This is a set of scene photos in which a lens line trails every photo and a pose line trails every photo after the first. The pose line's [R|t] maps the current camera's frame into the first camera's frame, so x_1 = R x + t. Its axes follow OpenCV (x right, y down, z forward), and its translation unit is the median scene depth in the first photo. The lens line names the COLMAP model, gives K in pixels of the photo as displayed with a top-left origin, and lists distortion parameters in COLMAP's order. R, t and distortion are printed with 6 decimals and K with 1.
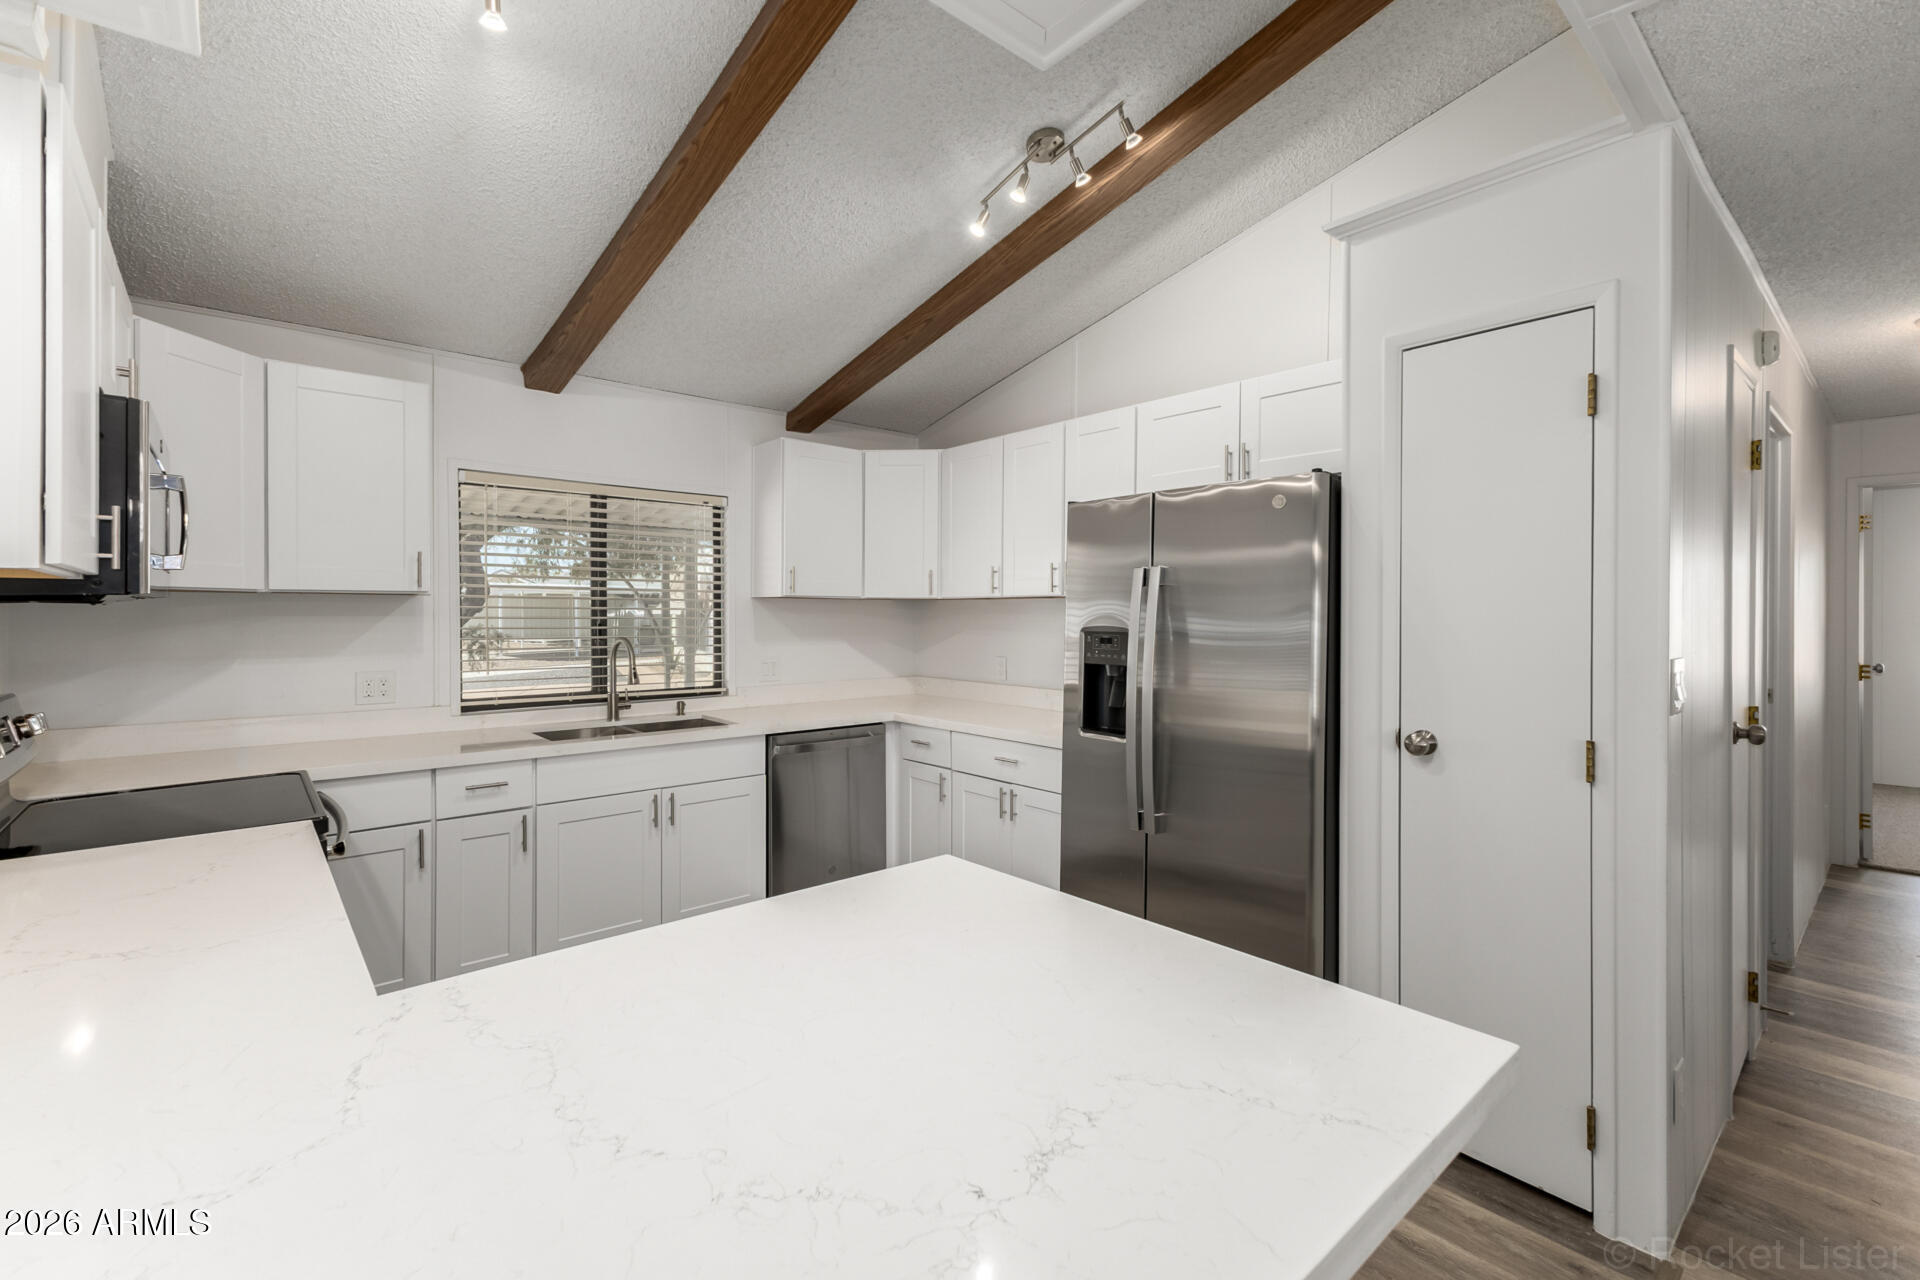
lens RADIAL K [[840.4, 0, 960.1], [0, 840.4, 621.4], [0, 0, 1]] dist [0.012397, -0.004059]
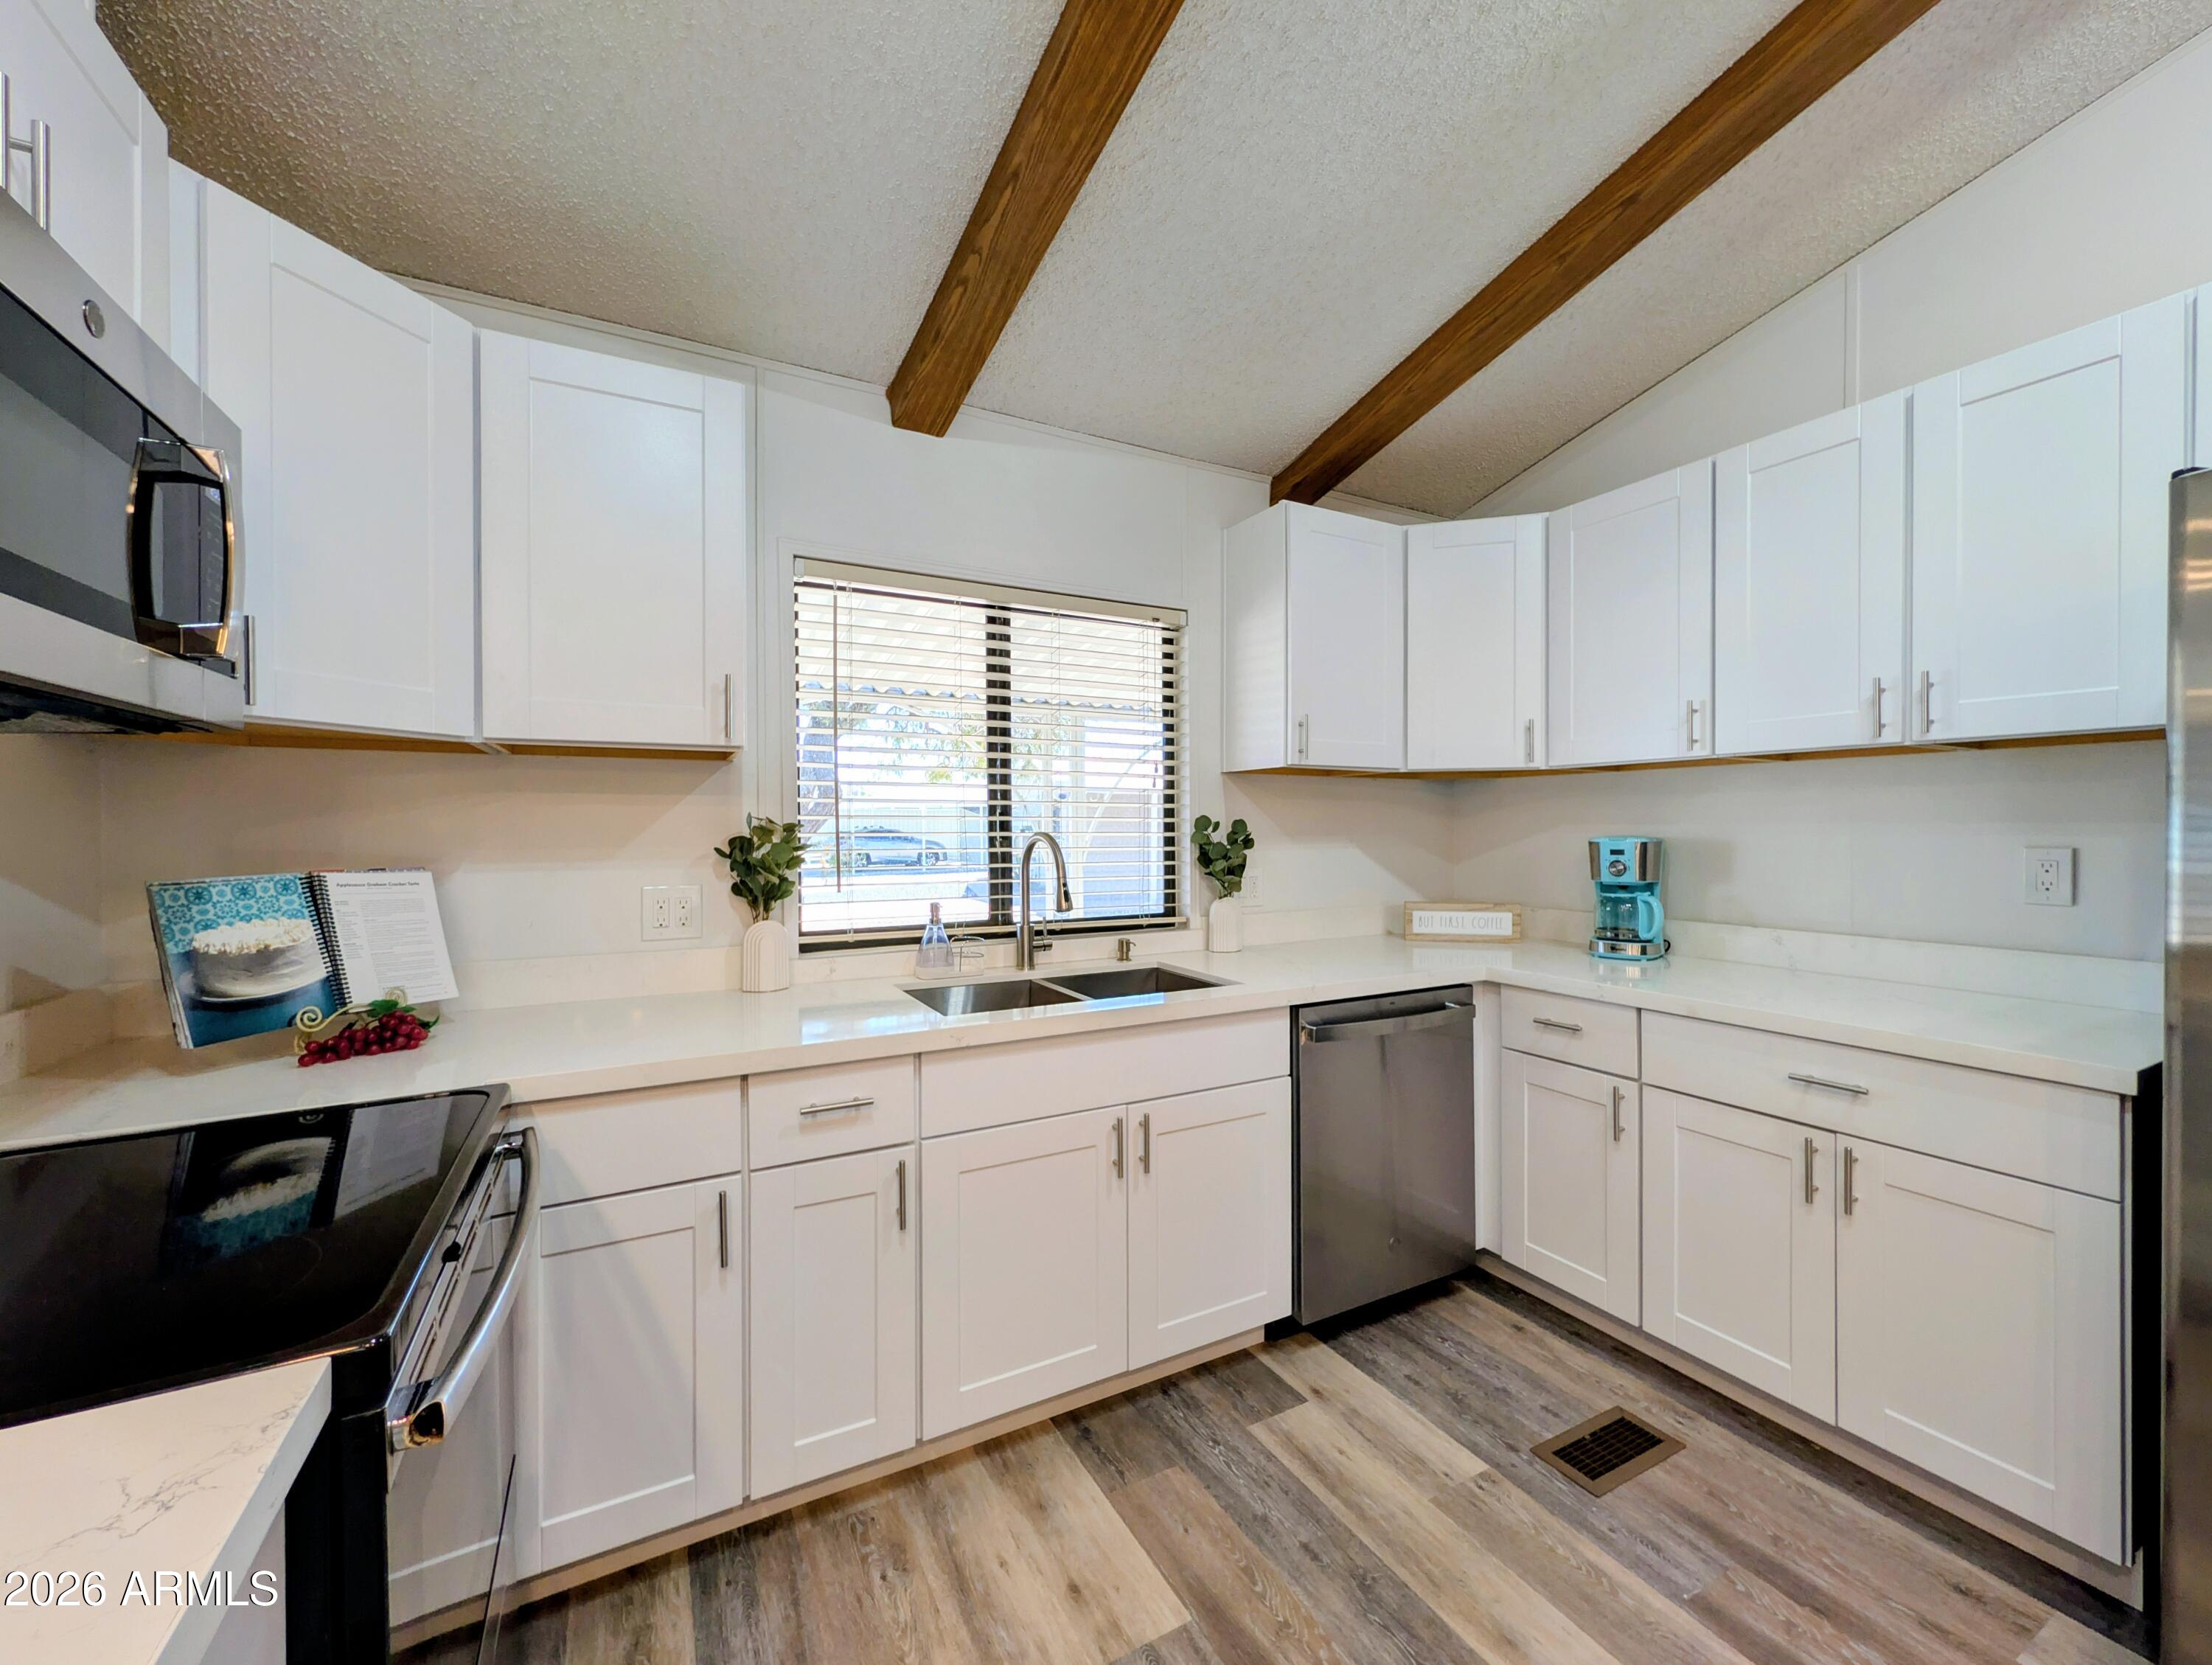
lens RADIAL K [[856.9, 0, 1099.3], [0, 856.9, 837.7], [0, 0, 1]] dist [-0.000278, 0.000099]
pose [[0.977260, -0.004043, -0.212005, -0.234639], [0.003658, 0.999991, -0.002206, 0.024723], [0.212012, 0.001381, 0.977266, 0.418392]]
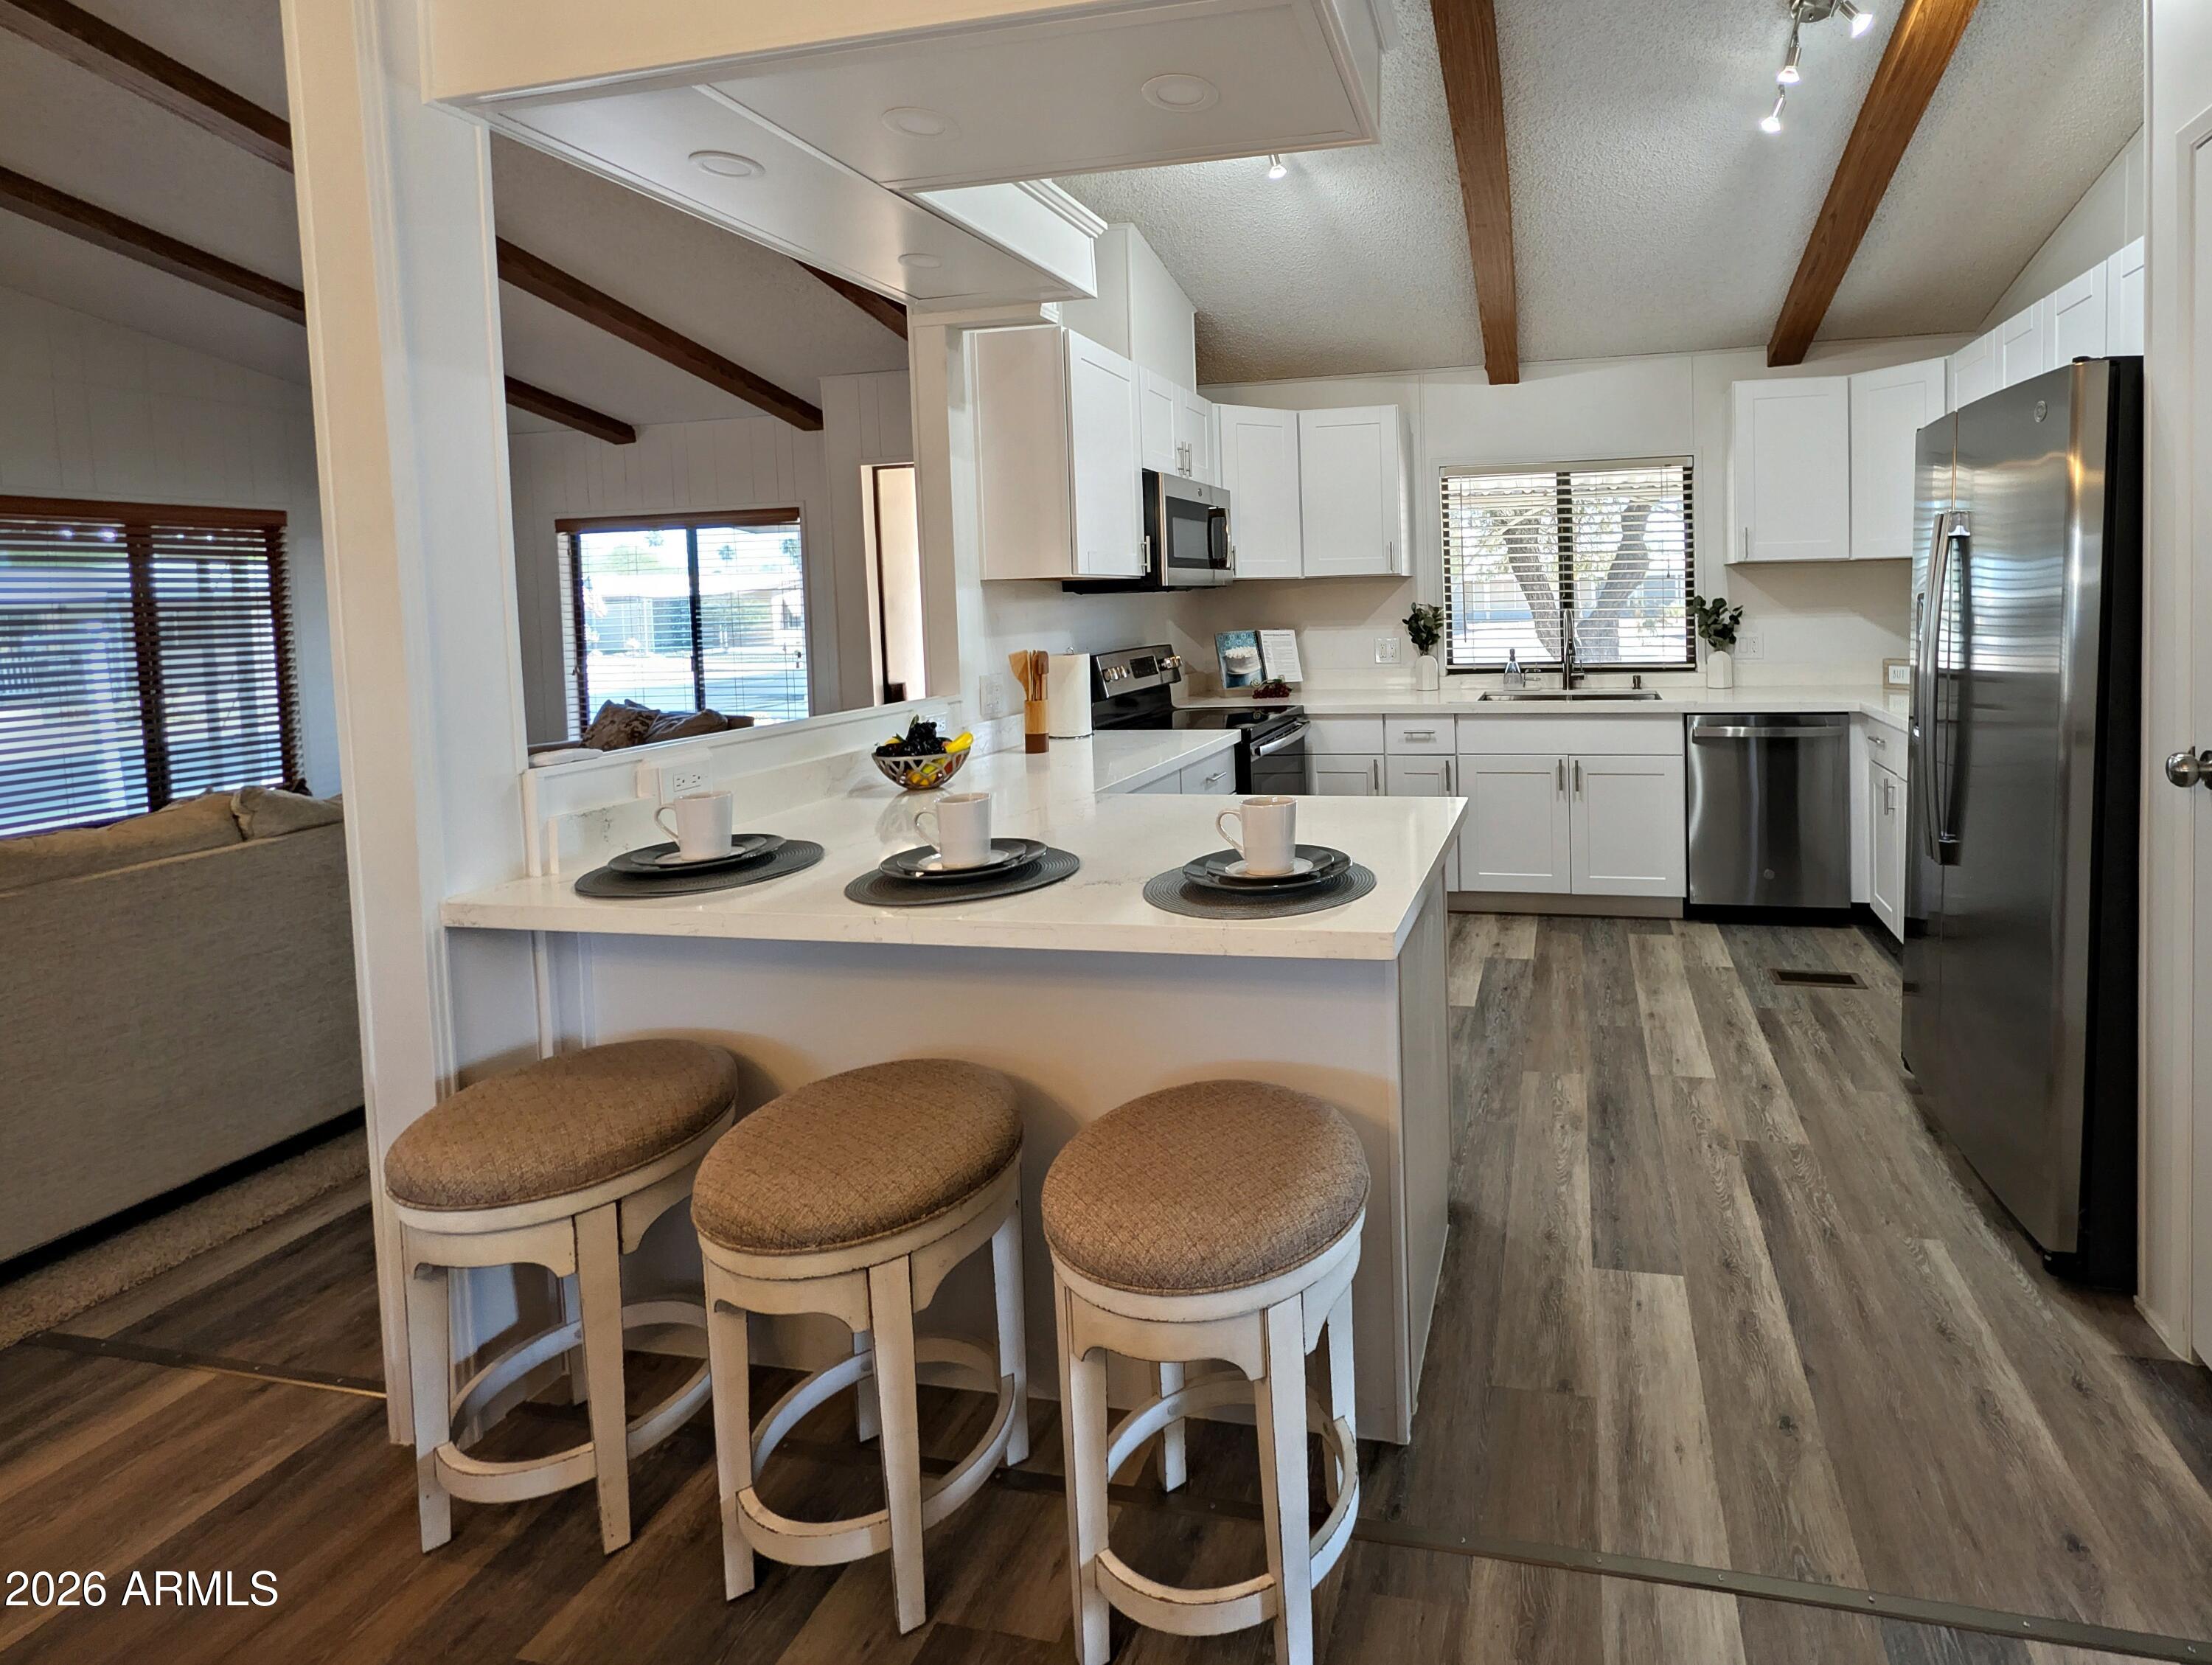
lens RADIAL K [[1041.8, 0, 1354.0], [0, 1041.8, 625.8], [0, 0, 1]] dist [0.002561, -0.000054]
pose [[0.611553, 0.009443, -0.791147, 0.461078], [0.020030, 0.999423, 0.027413, -0.001379], [0.790950, -0.032611, 0.611012, 0.011491]]
